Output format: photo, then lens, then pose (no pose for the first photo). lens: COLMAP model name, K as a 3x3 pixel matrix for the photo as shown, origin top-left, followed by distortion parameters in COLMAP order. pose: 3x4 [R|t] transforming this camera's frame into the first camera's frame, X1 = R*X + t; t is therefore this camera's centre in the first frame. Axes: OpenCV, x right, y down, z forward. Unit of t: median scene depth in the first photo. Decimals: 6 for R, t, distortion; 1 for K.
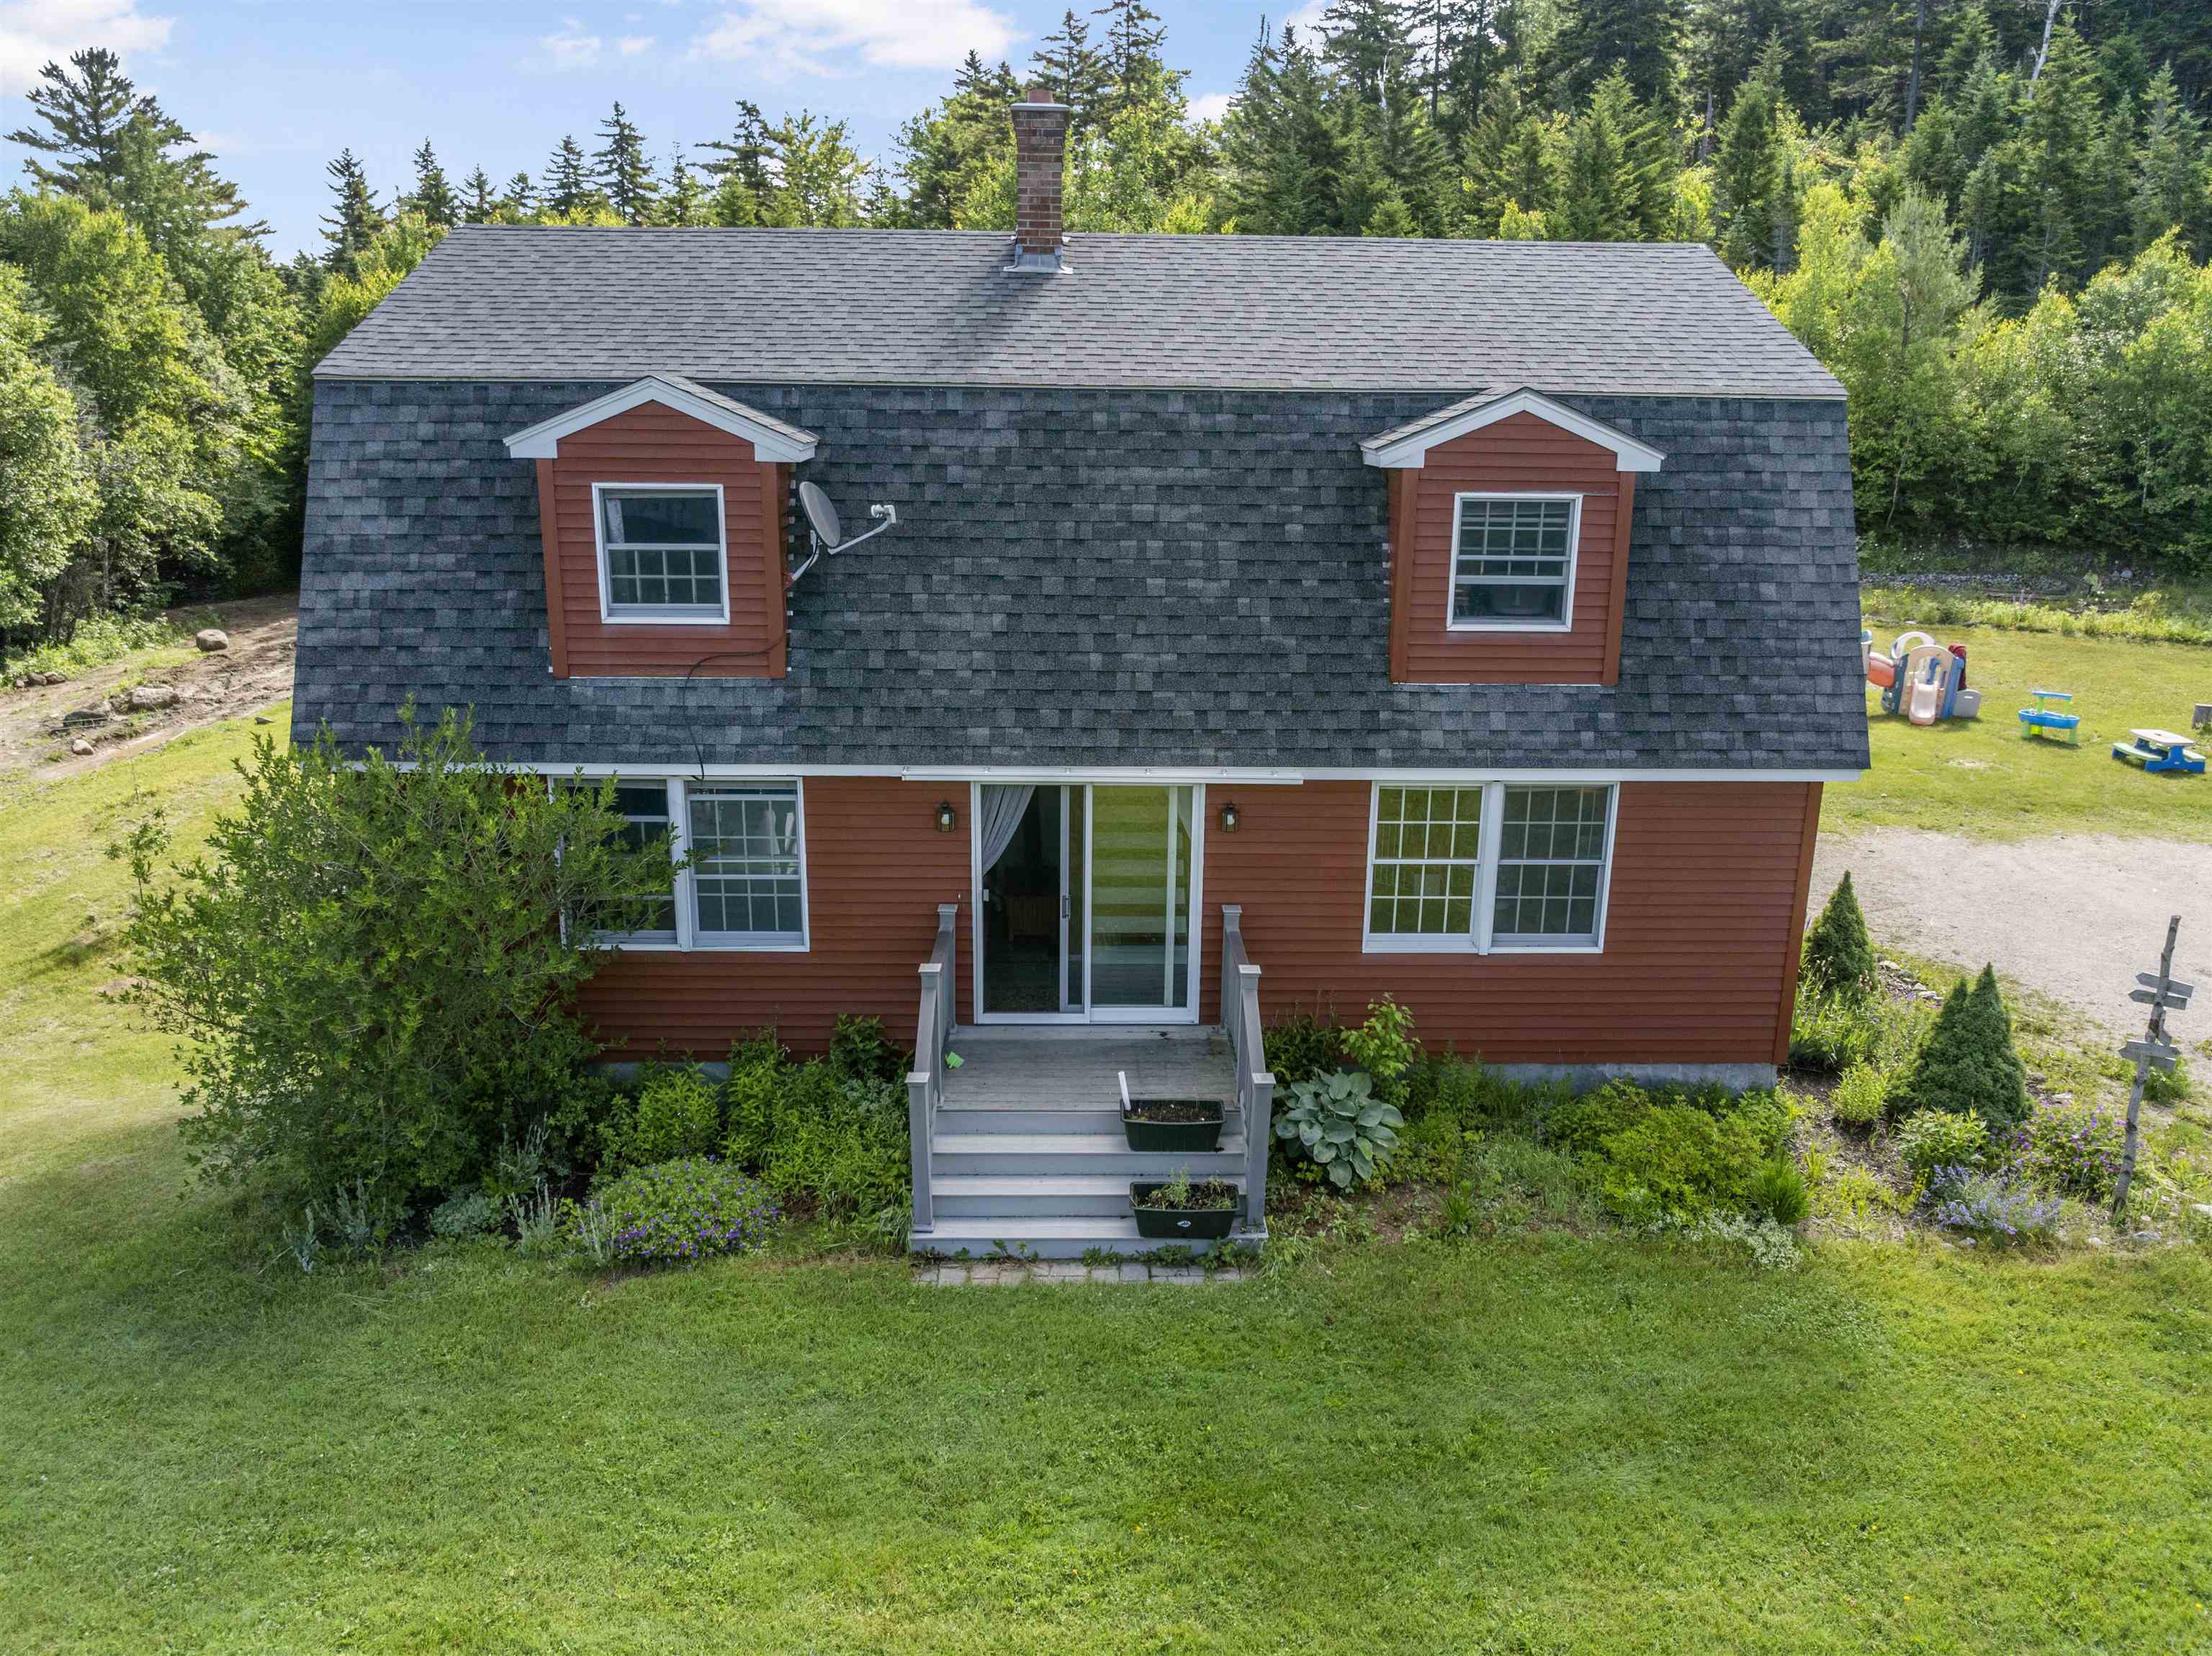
lens RADIAL K [[1600.6, 0, 1106.0], [0, 1600.6, 828.0], [0, 0, 1]] dist [-0.031724, 0.005894]
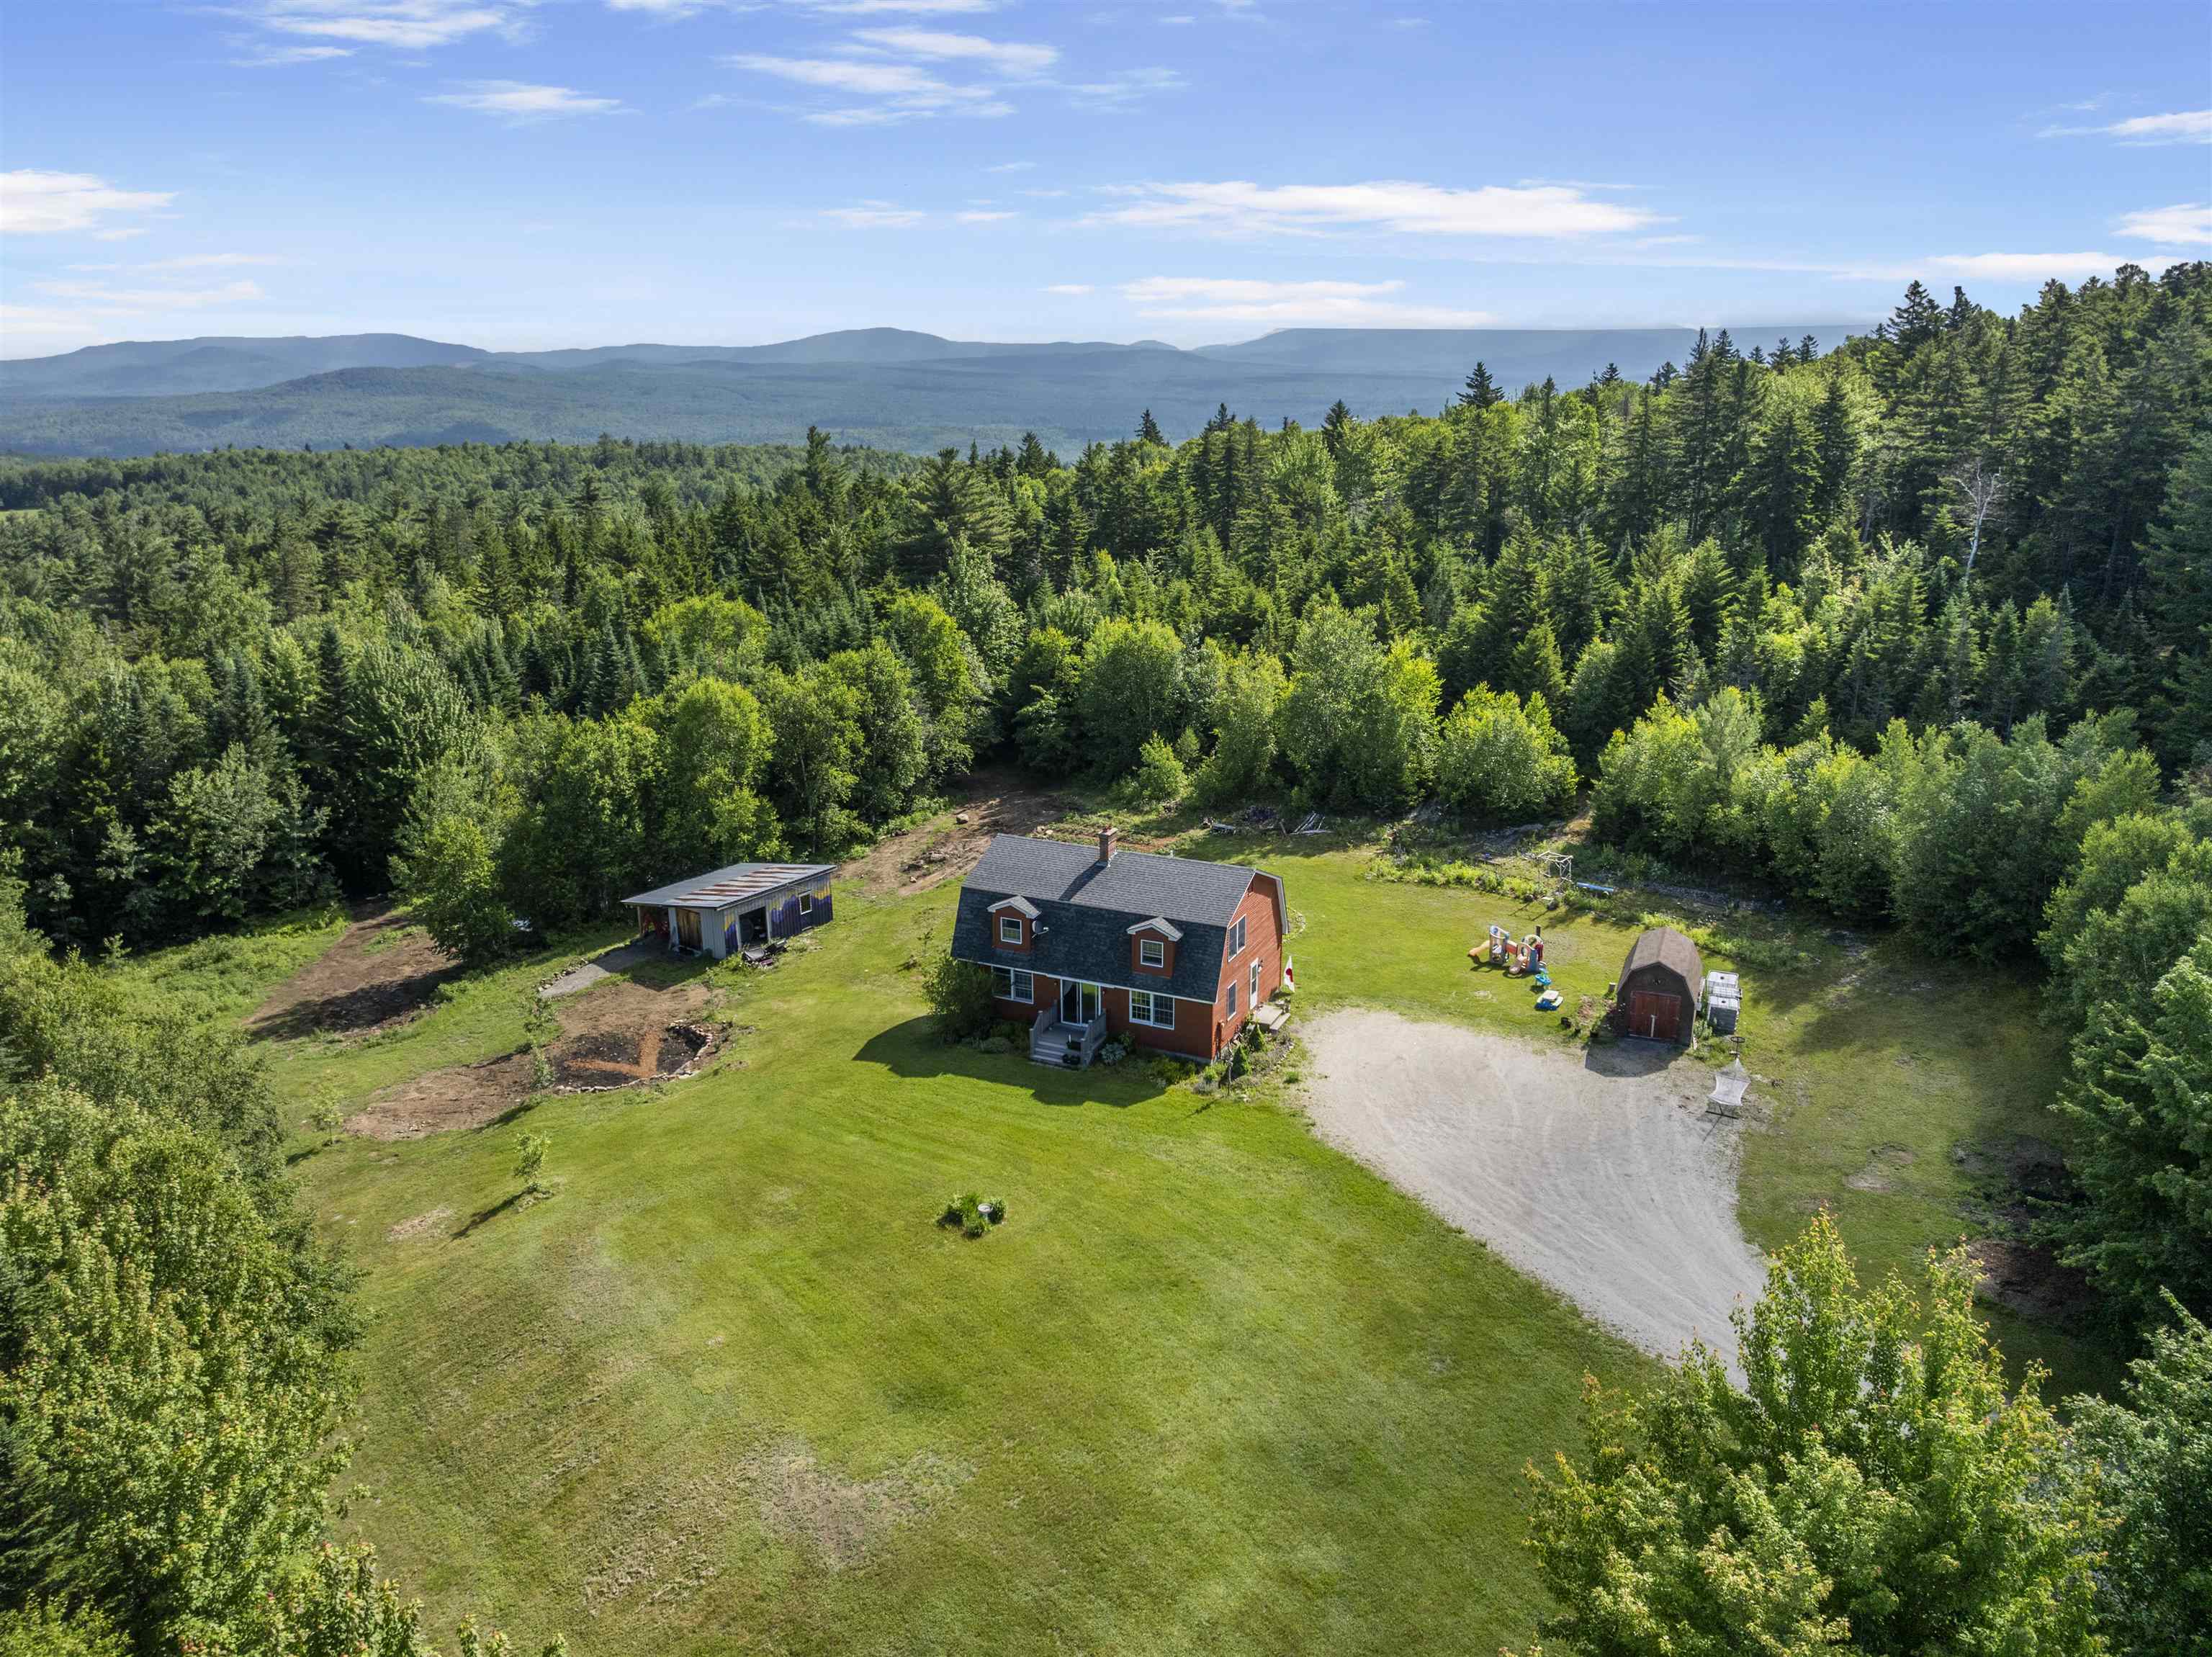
lens RADIAL K [[1600.7, 0, 1106.0], [0, 1600.7, 828.5], [0, 0, 1]] dist [-0.031724, 0.005894]
pose [[0.899259, 0.111629, -0.422933, 2.173672], [-0.103643, 0.993731, 0.041915, -0.735295], [0.424961, 0.006141, 0.905191, -3.634455]]
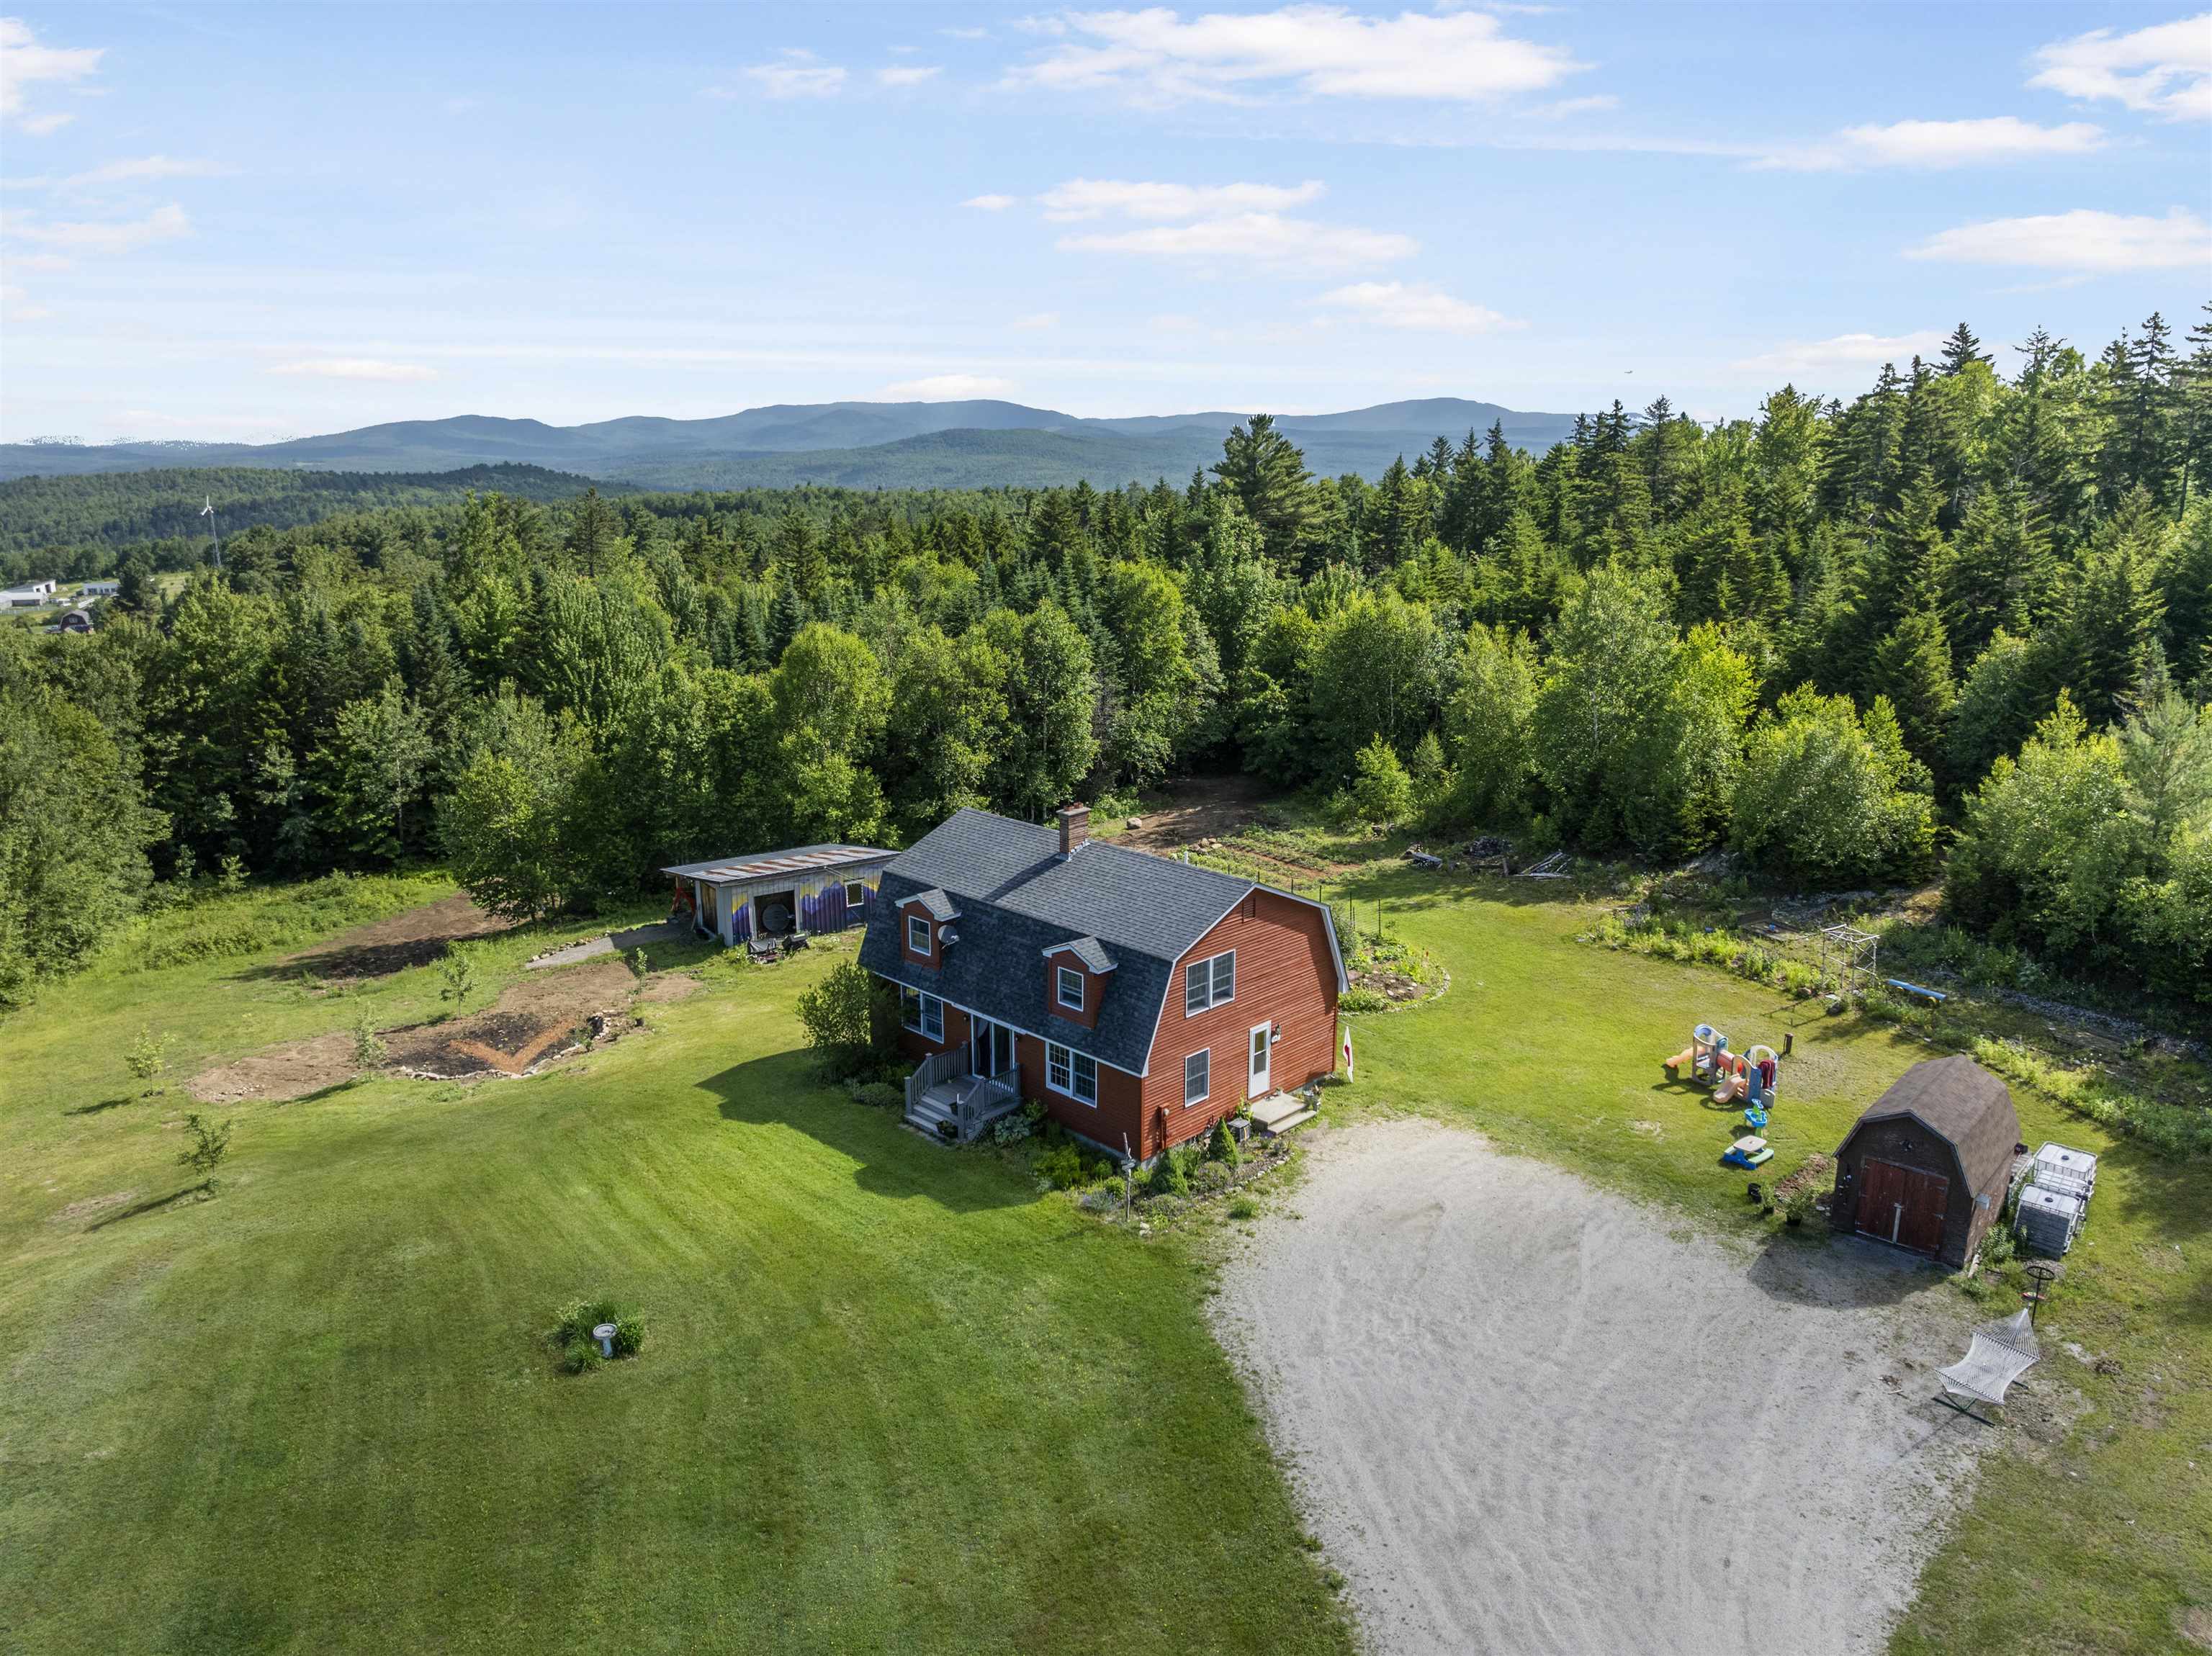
lens RADIAL K [[1575.5, 0, 1106.0], [0, 1575.5, 828.0], [0, 0, 1]] dist [-0.041766, 0.006727]
pose [[0.698808, 0.167486, -0.695425, 2.509505], [-0.183940, 0.981584, 0.051569, -0.666407], [0.691255, 0.091880, 0.716746, -1.389121]]
